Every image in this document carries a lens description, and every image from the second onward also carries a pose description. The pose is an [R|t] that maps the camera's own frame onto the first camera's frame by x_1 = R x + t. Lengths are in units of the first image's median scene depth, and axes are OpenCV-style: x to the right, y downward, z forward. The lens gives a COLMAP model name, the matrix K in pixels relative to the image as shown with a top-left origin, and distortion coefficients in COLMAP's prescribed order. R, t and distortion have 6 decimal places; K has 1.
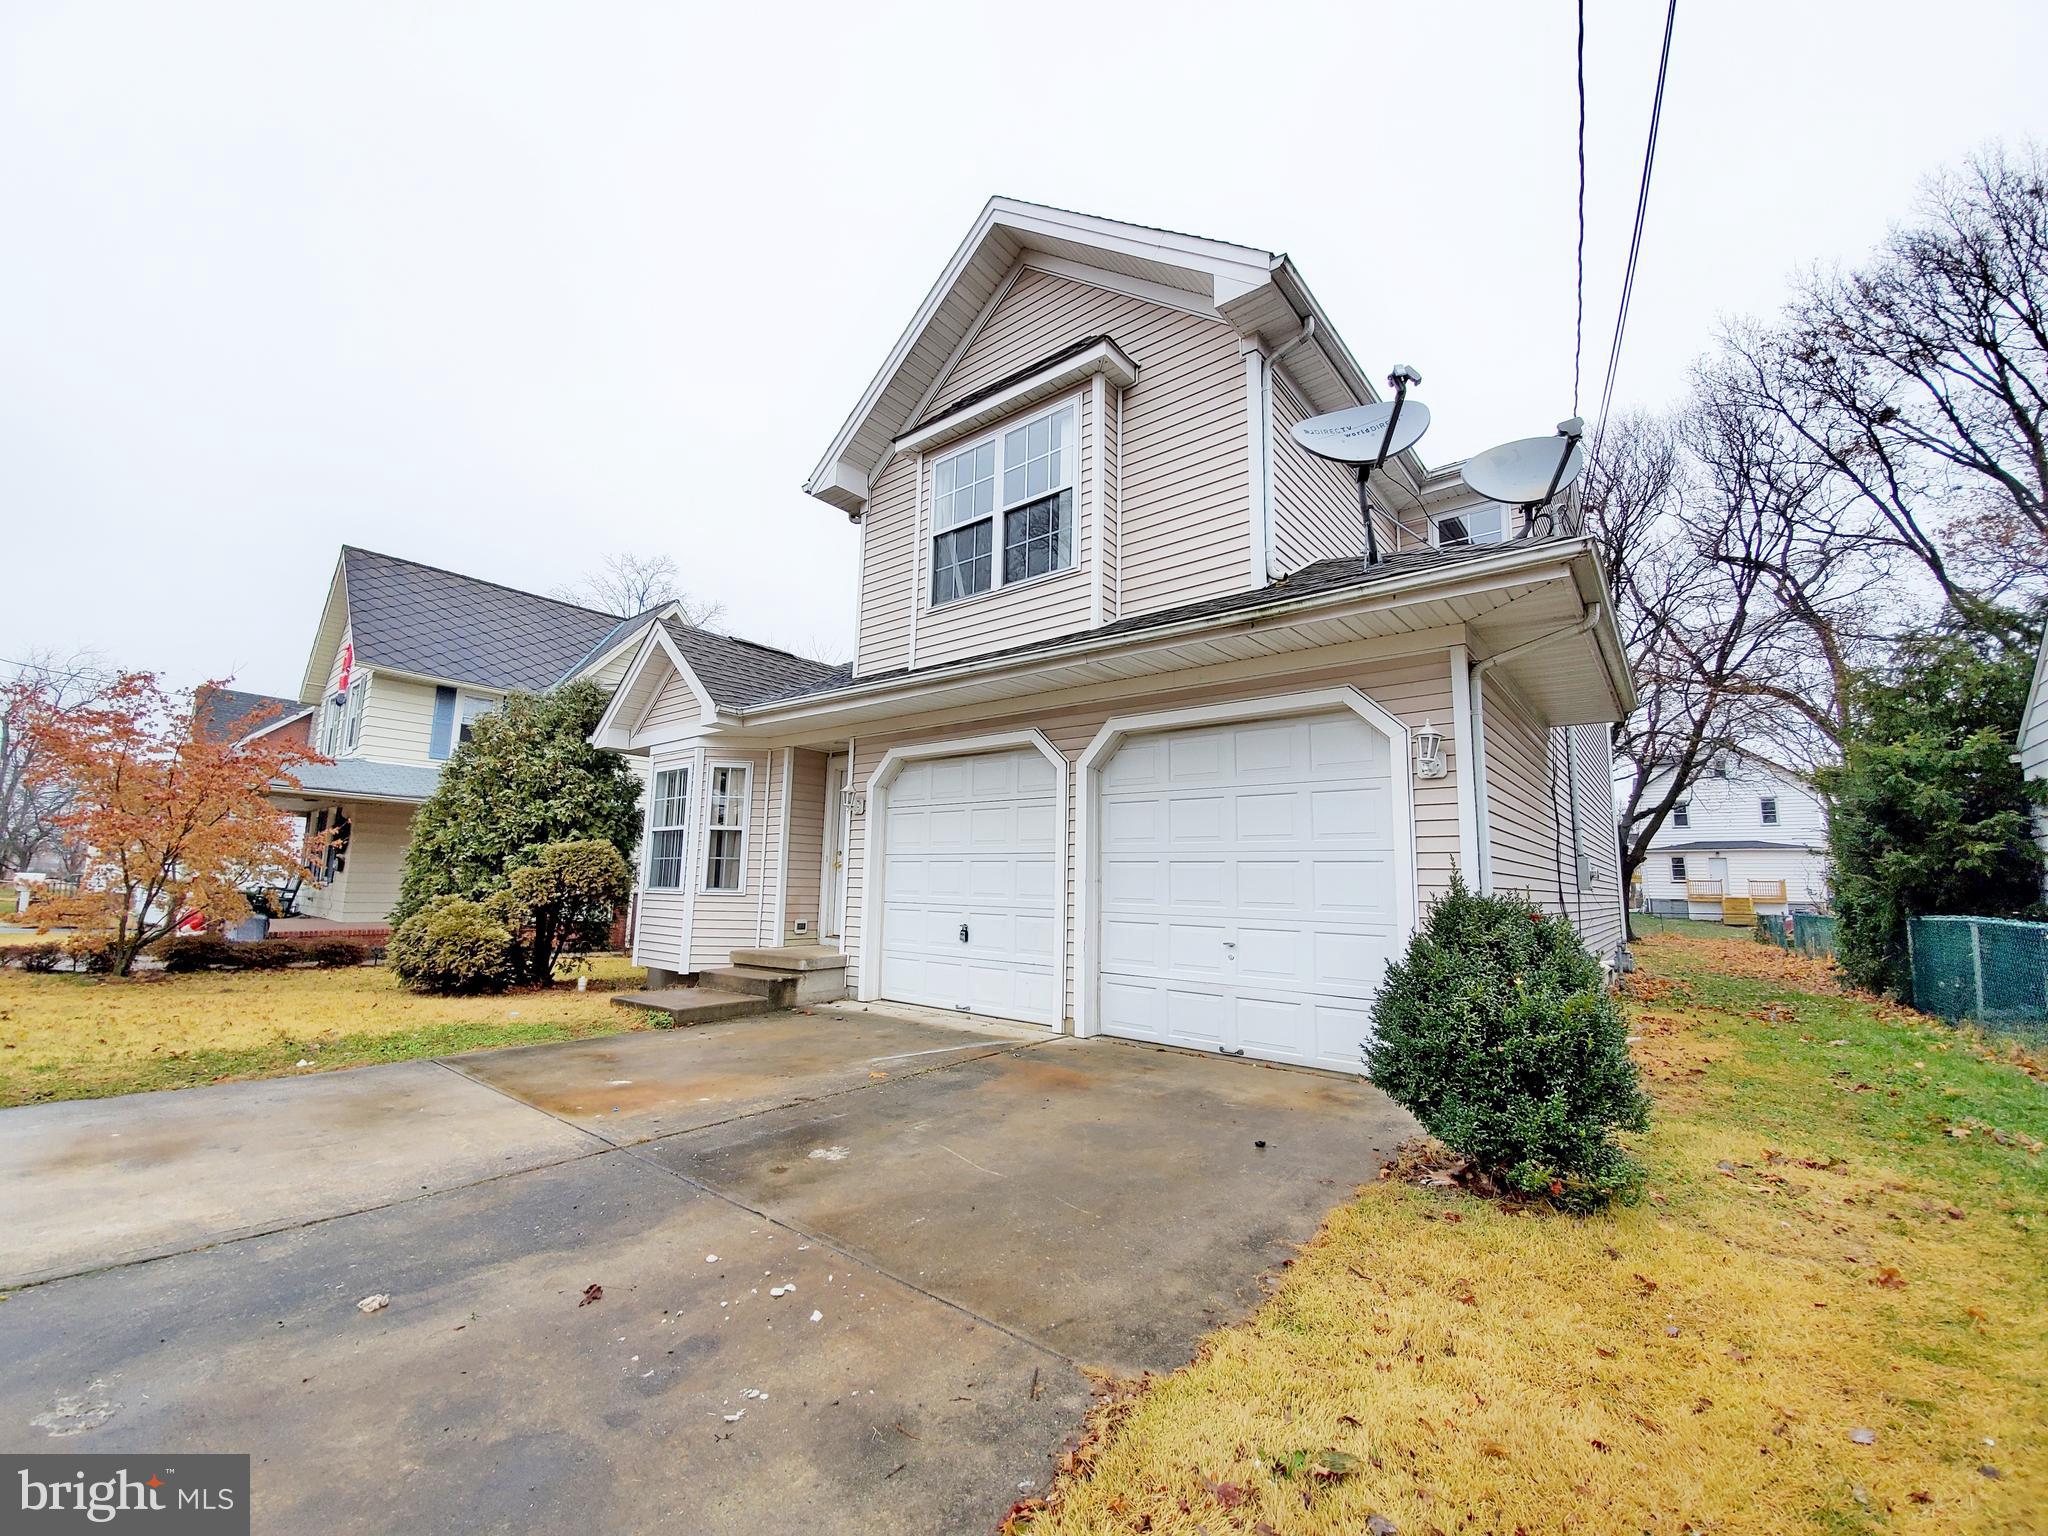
lens RADIAL K [[809.3, 0, 1027.6], [0, 809.3, 771.5], [0, 0, 1]] dist [-0.005989, -0.001938]
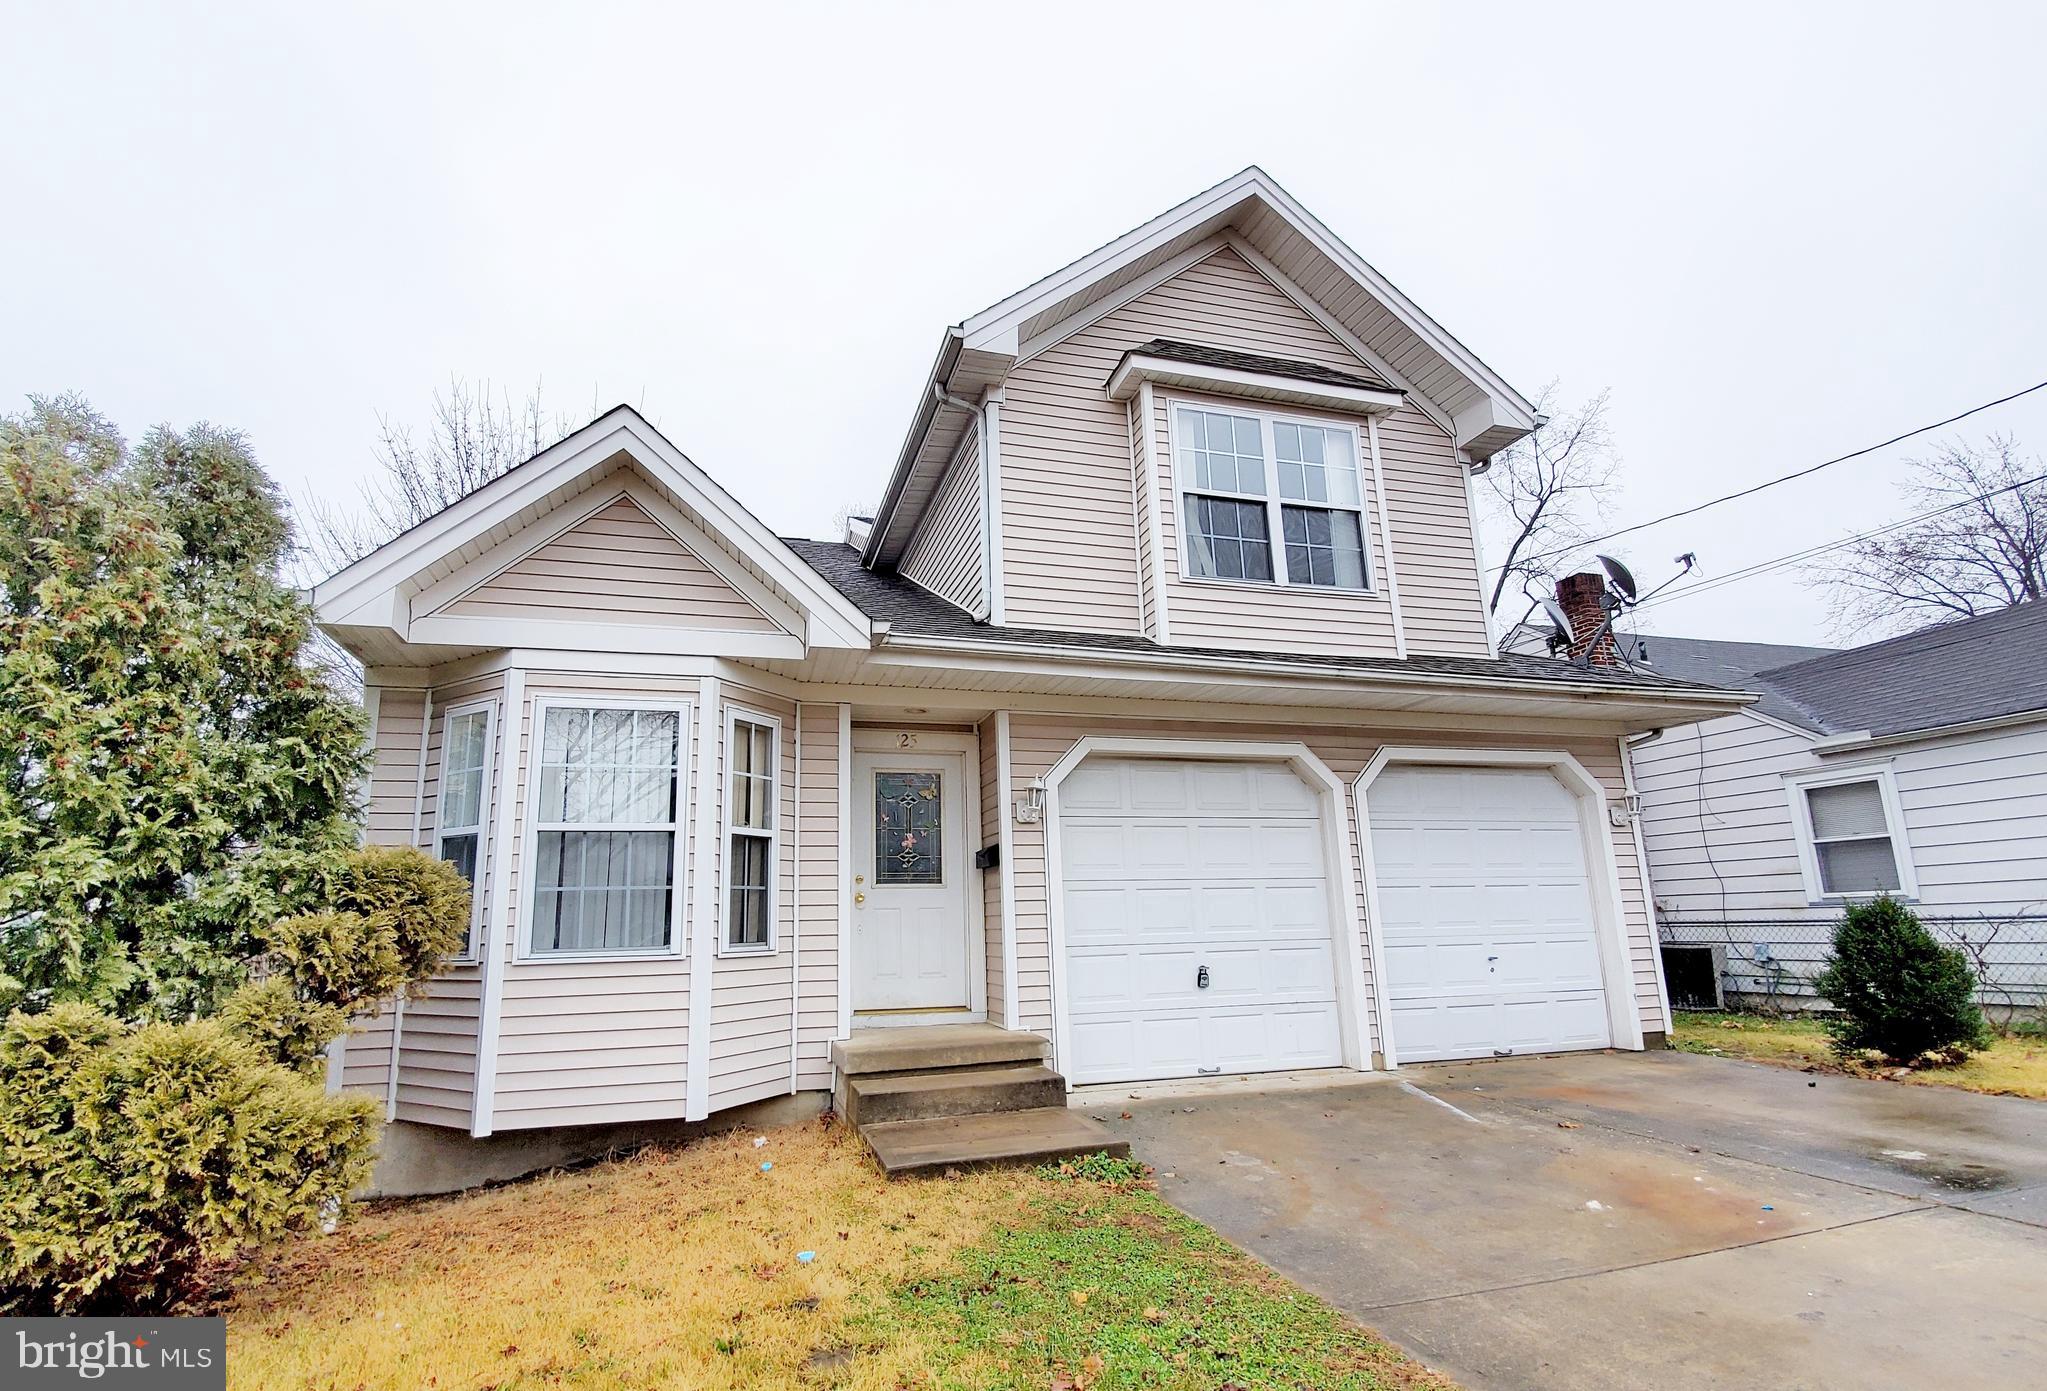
lens RADIAL K [[939.9, 0, 976.7], [0, 939.9, 724.2], [0, 0, 1]] dist [-0.002156, -0.001752]
pose [[0.583051, 0.139193, 0.800423, -1.016609], [-0.078423, 0.990256, -0.115079, 0.074628], [-0.808642, 0.004325, 0.588286, 0.631912]]
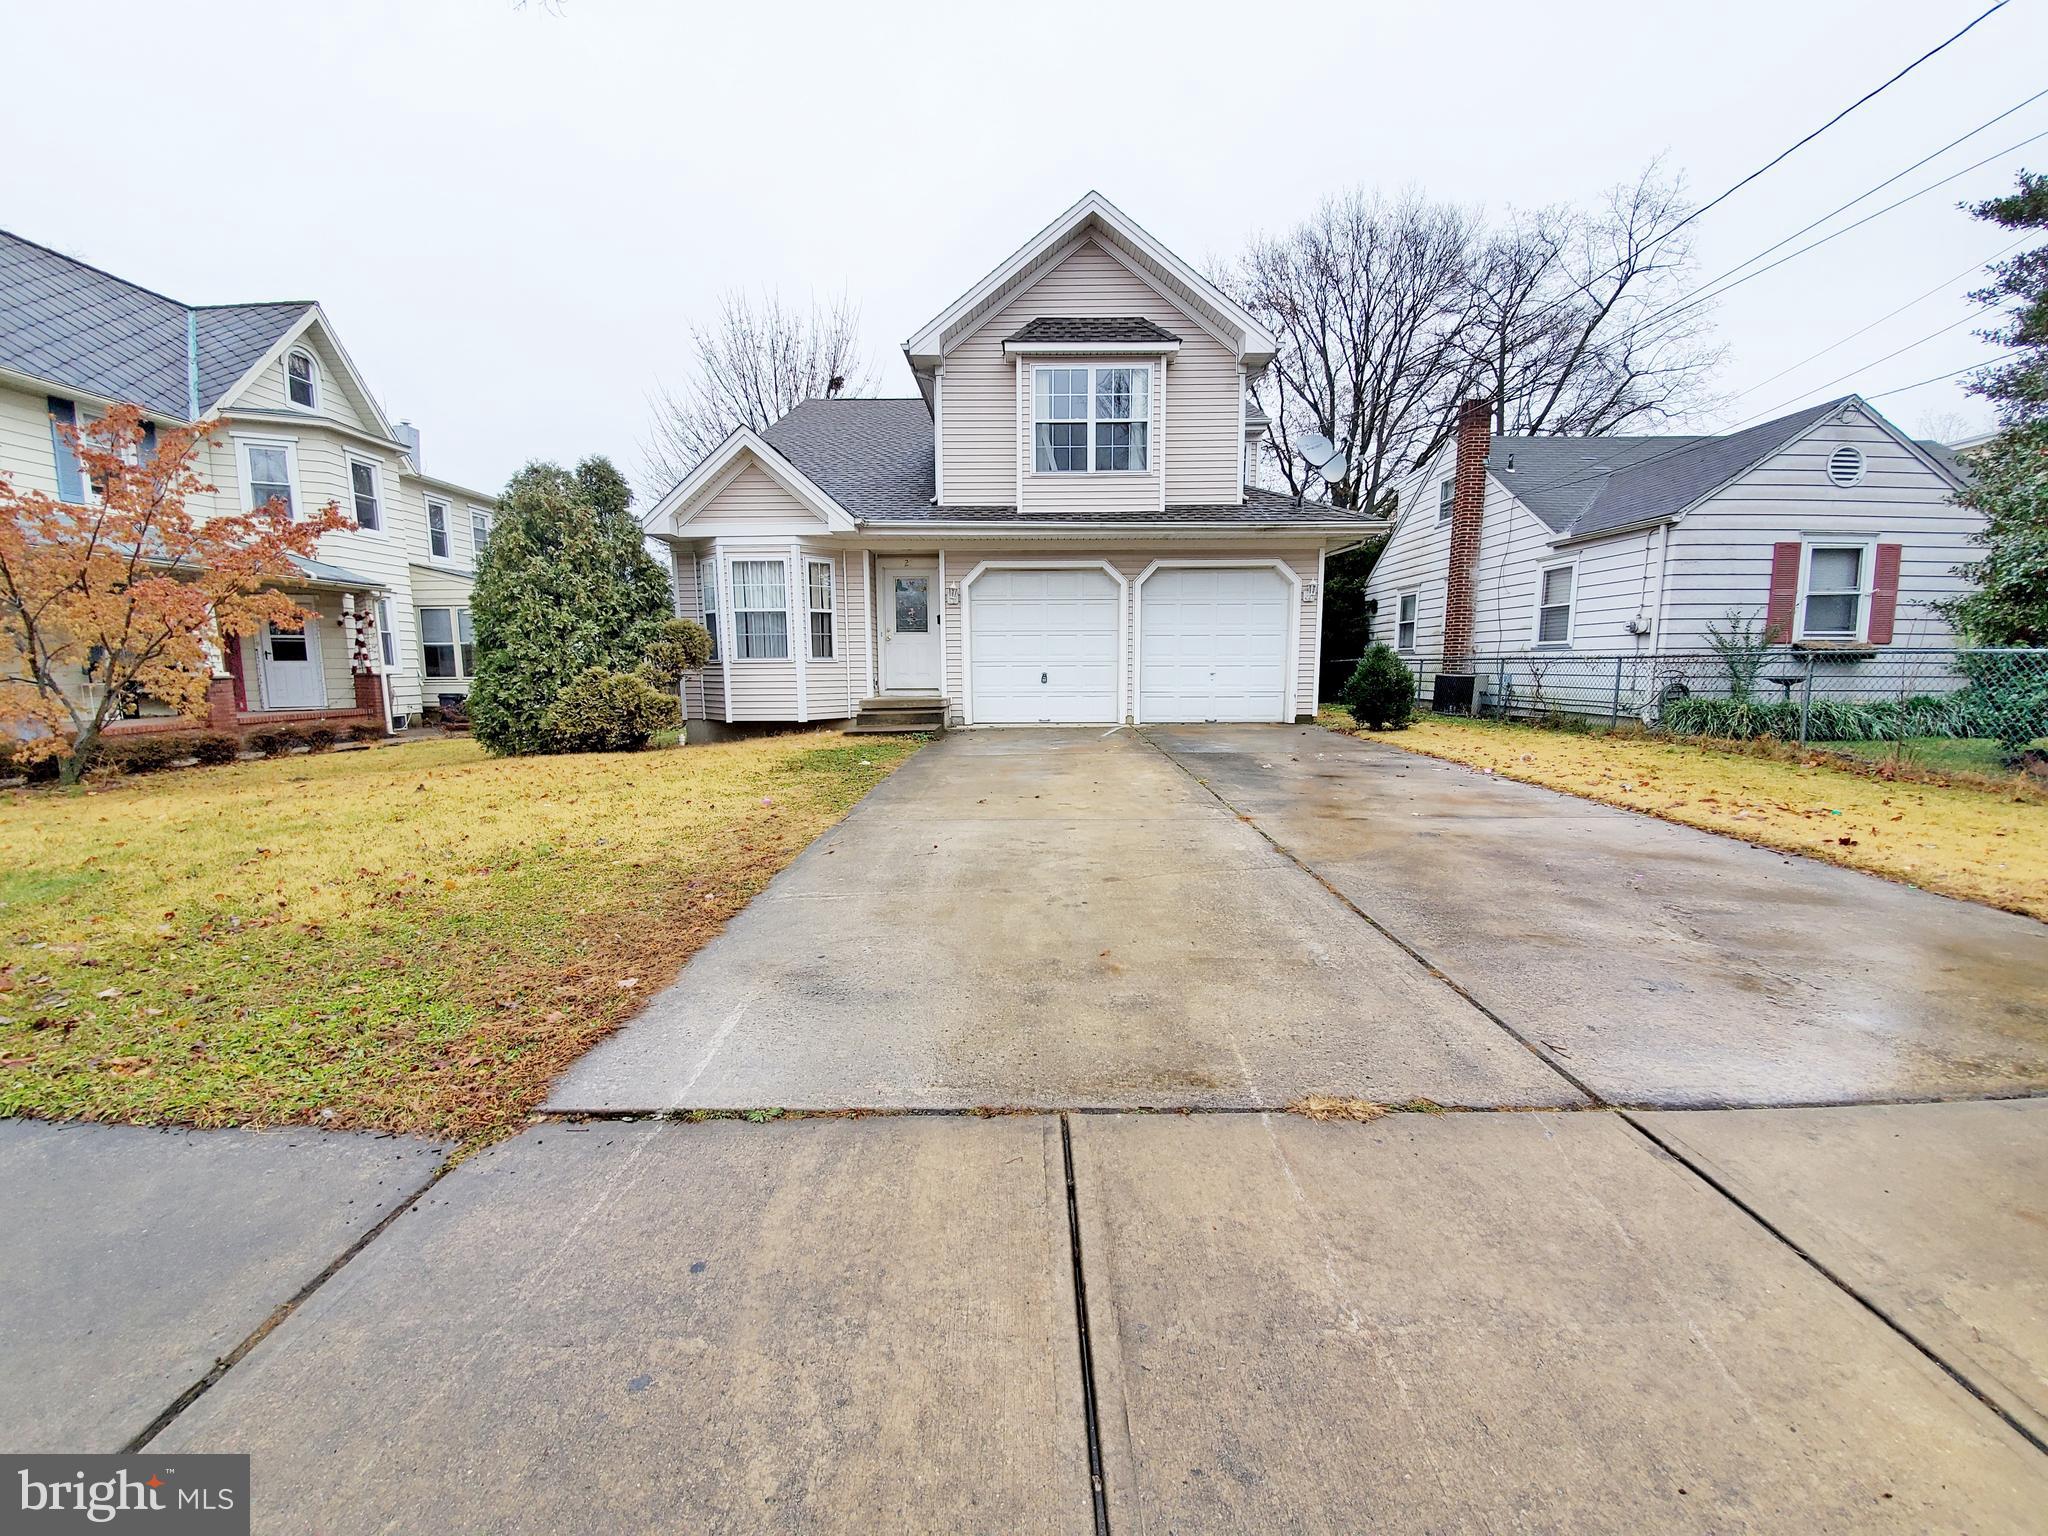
lens RADIAL K [[809.3, 0, 1025.3], [0, 809.3, 770.1], [0, 0, 1]] dist [-0.005989, -0.001938]
pose [[0.782114, -0.103921, 0.614409, -1.190332], [-0.065631, 0.966774, 0.247064, -0.031805], [-0.619669, -0.233557, 0.749307, -0.302604]]
